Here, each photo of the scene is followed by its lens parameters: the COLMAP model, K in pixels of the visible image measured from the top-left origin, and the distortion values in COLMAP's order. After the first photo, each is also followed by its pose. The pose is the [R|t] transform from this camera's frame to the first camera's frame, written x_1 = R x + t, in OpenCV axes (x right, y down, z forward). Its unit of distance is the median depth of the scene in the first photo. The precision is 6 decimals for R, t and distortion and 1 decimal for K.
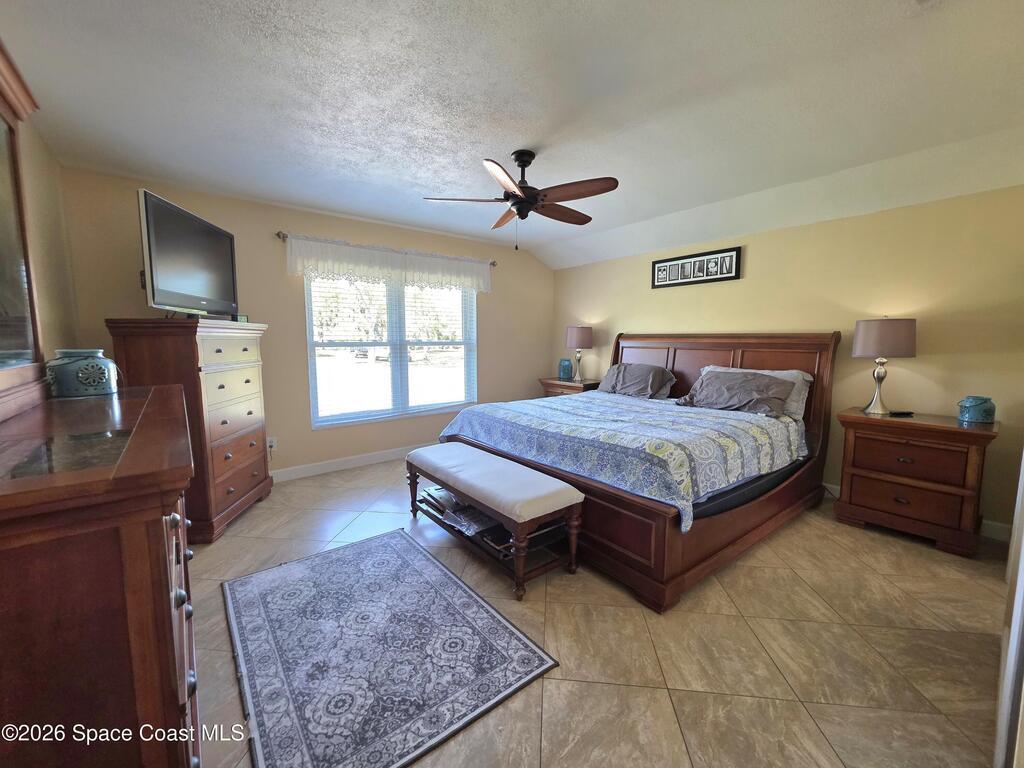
lens RADIAL K [[414.1, 0, 507.9], [0, 414.1, 380.1], [0, 0, 1]] dist [0.000057, -0.000166]
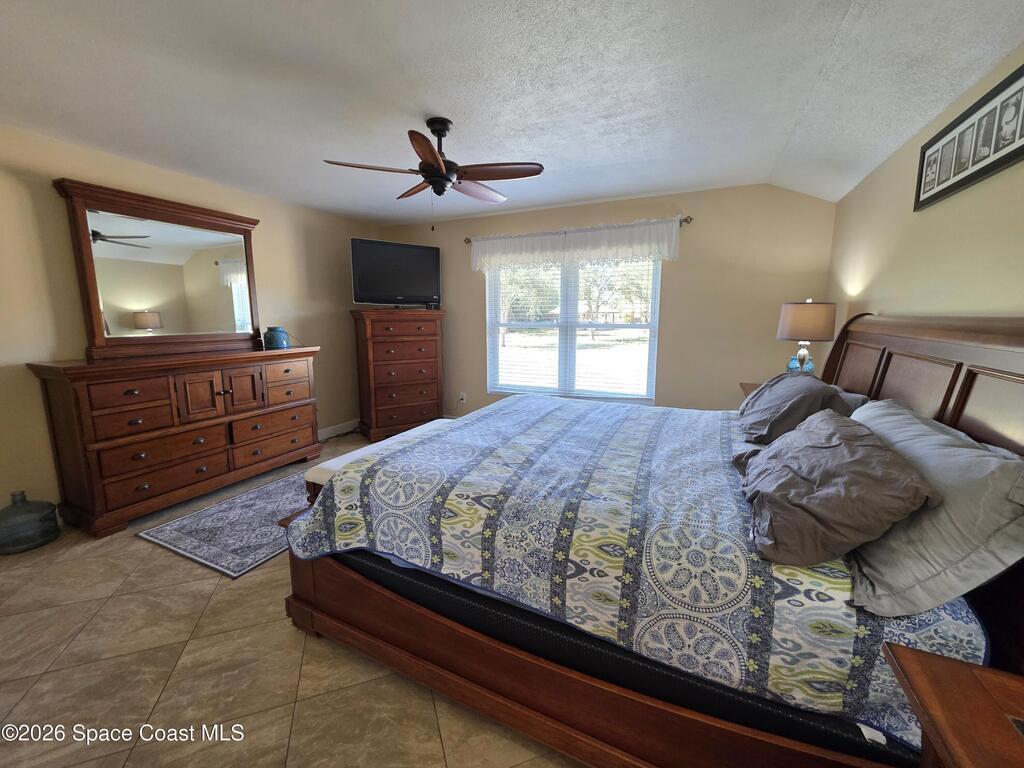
lens RADIAL K [[414.1, 0, 507.9], [0, 414.1, 380.1], [0, 0, 1]] dist [0.000057, -0.000166]
pose [[0.438135, 0.138366, -0.888196, 0.655484], [-0.089109, 0.989901, 0.110253, -0.062779], [0.894481, 0.030840, 0.446040, 0.491038]]
